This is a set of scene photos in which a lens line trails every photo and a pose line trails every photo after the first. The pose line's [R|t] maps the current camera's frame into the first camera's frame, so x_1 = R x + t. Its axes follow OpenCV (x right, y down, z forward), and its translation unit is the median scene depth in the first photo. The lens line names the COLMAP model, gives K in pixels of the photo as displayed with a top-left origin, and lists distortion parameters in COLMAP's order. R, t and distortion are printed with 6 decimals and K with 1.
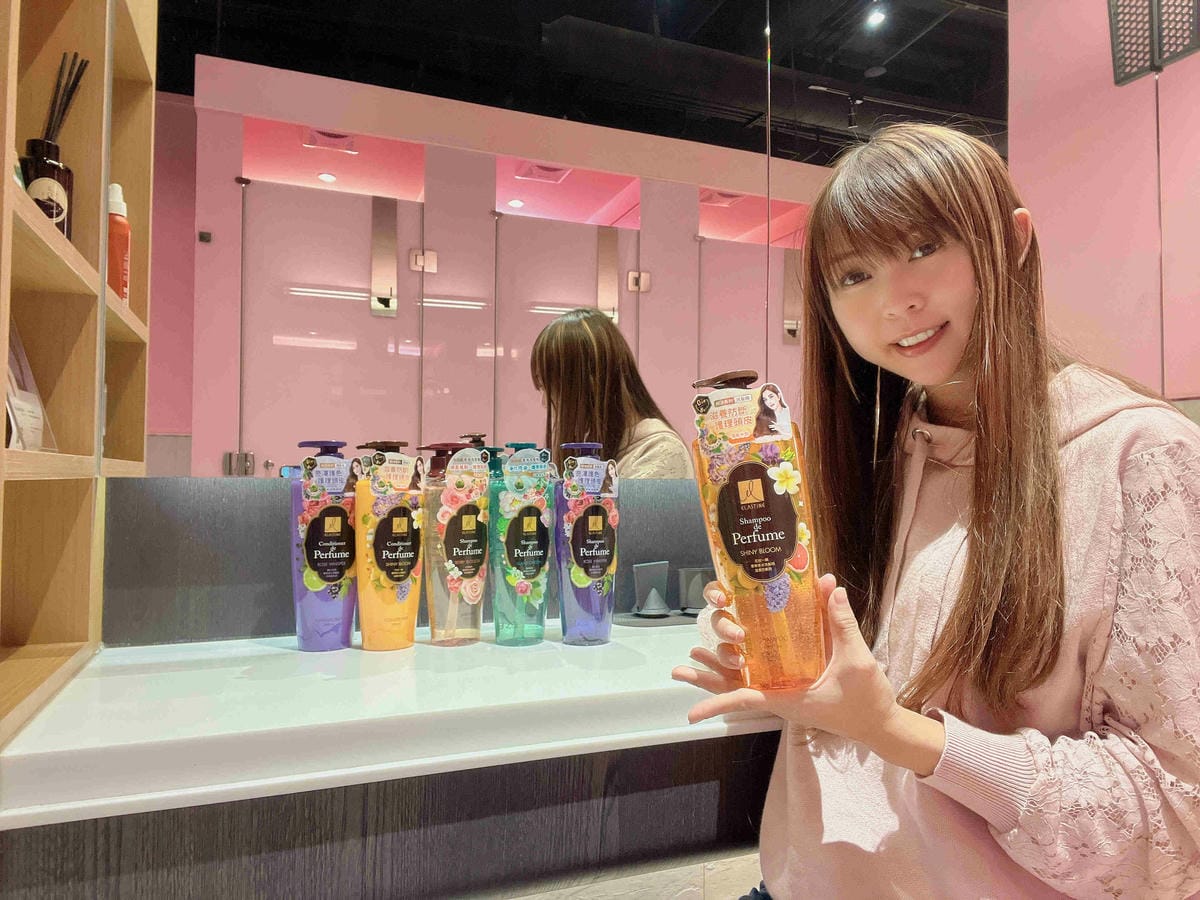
lens RADIAL K [[802.4, 0, 600.0], [0, 802.4, 450.0], [0, 0, 1]] dist [-0.001924, -0.002856]
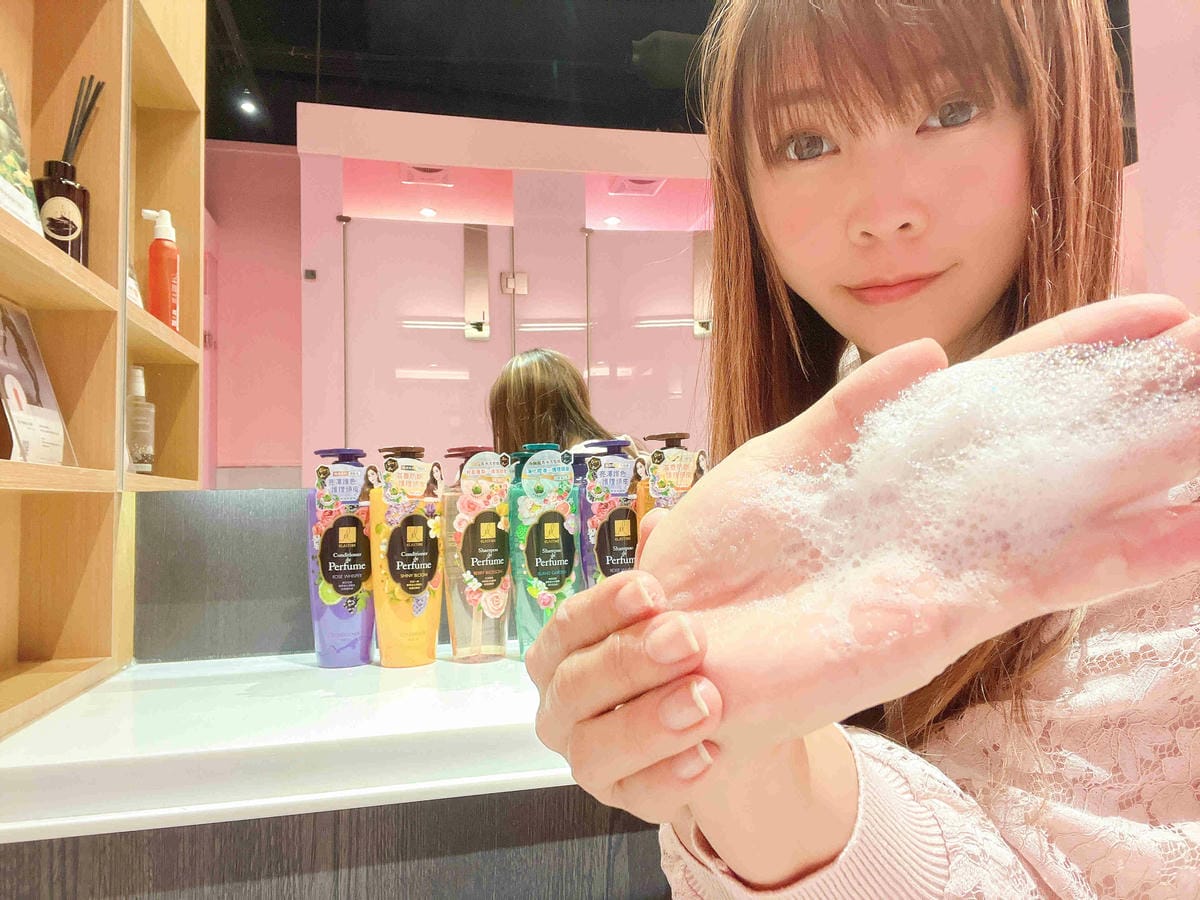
lens RADIAL K [[802.4, 0, 600.0], [0, 802.4, 450.0], [0, 0, 1]] dist [-0.001924, -0.002856]
pose [[0.988084, -0.035831, -0.149688, 0.111530], [0.031519, 0.999020, -0.031077, 0.030018], [0.150655, 0.025989, 0.988245, 0.091569]]
